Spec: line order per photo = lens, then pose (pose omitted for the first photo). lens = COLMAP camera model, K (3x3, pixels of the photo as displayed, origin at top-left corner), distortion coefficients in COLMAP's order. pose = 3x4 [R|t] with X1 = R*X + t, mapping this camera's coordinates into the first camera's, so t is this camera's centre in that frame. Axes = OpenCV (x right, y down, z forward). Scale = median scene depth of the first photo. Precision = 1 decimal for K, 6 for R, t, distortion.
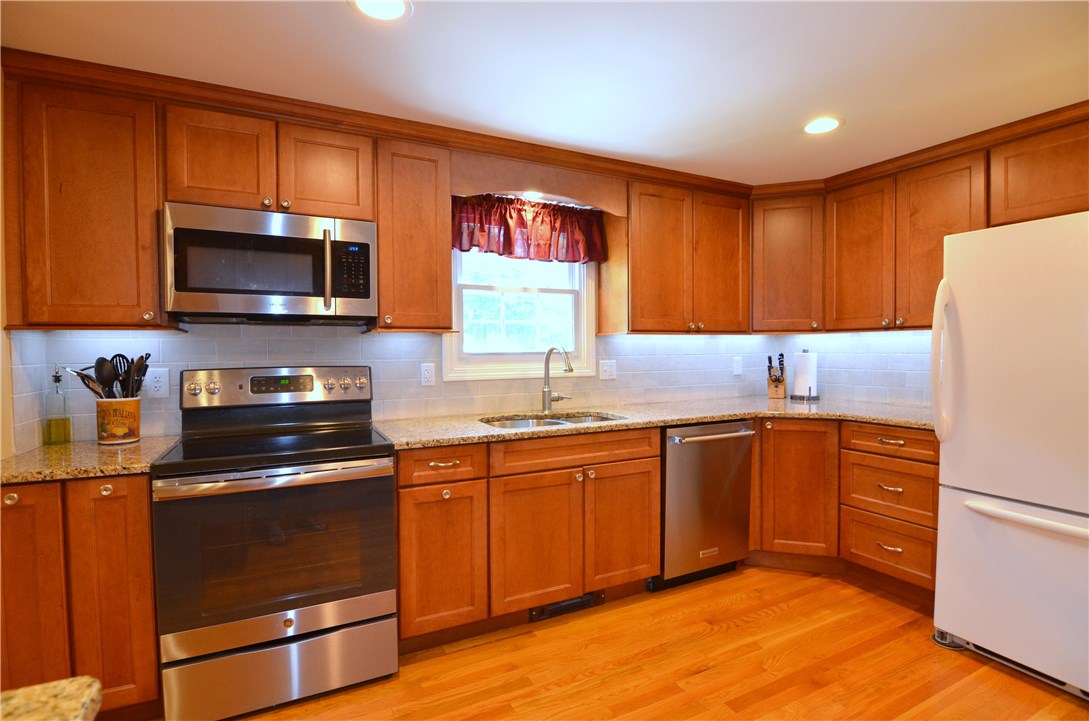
lens RADIAL K [[523.2, 0, 550.1], [0, 523.2, 363.4], [0, 0, 1]] dist [-0.004829, -0.010736]
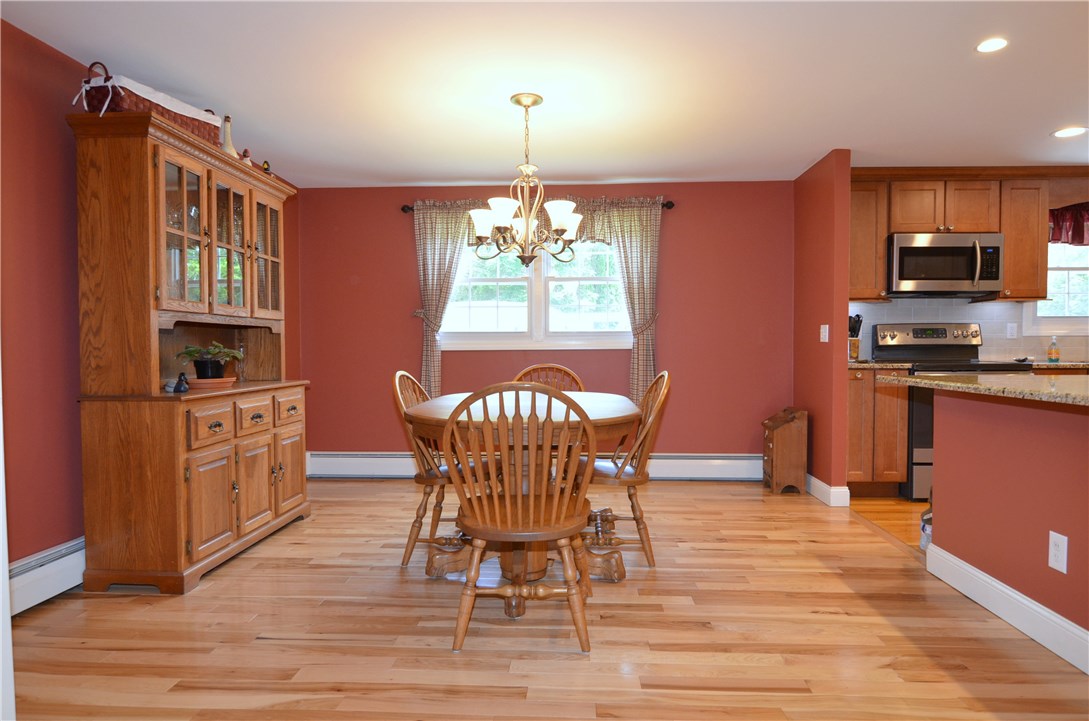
lens RADIAL K [[647.3, 0, 544.4], [0, 647.3, 367.9], [0, 0, 1]] dist [-0.009917, -0.001885]
pose [[0.864116, 0.020728, -0.502866, -0.471656], [-0.018610, 0.999784, 0.009232, 0.135344], [0.502949, 0.001381, 0.864315, -1.239573]]
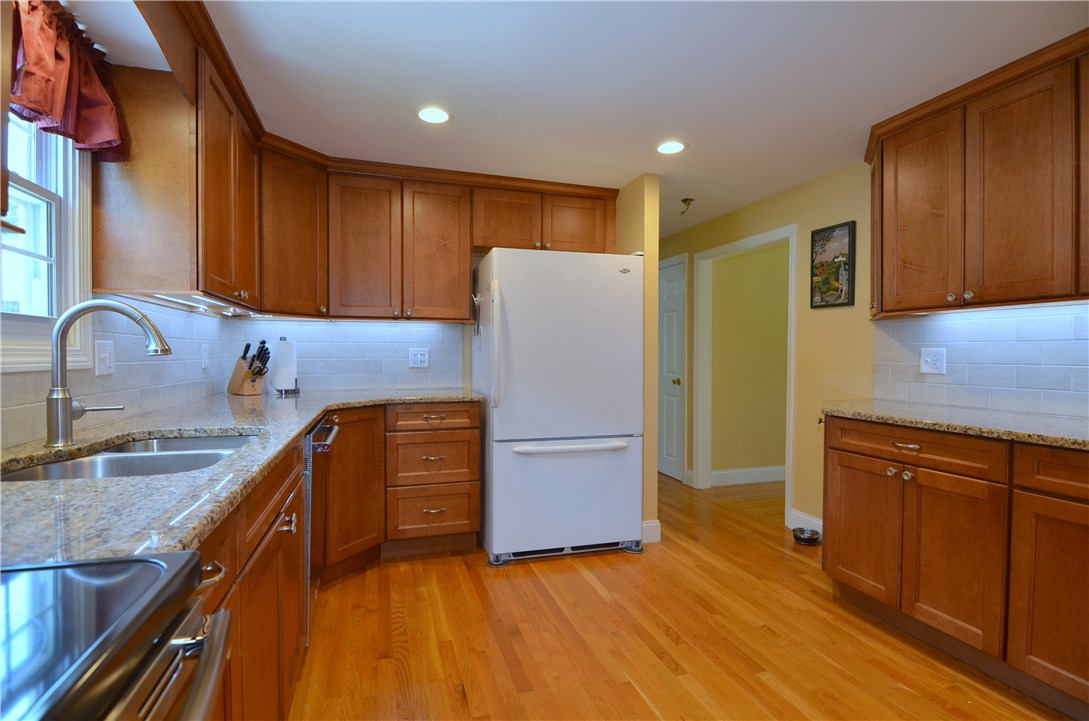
lens RADIAL K [[523.2, 0, 546.2], [0, 523.2, 363.7], [0, 0, 1]] dist [-0.004829, -0.010736]
pose [[0.174572, -0.010196, 0.984592, -0.424068], [0.024173, 0.999689, 0.006067, 0.032557], [-0.984348, 0.022742, 0.174764, 0.554215]]
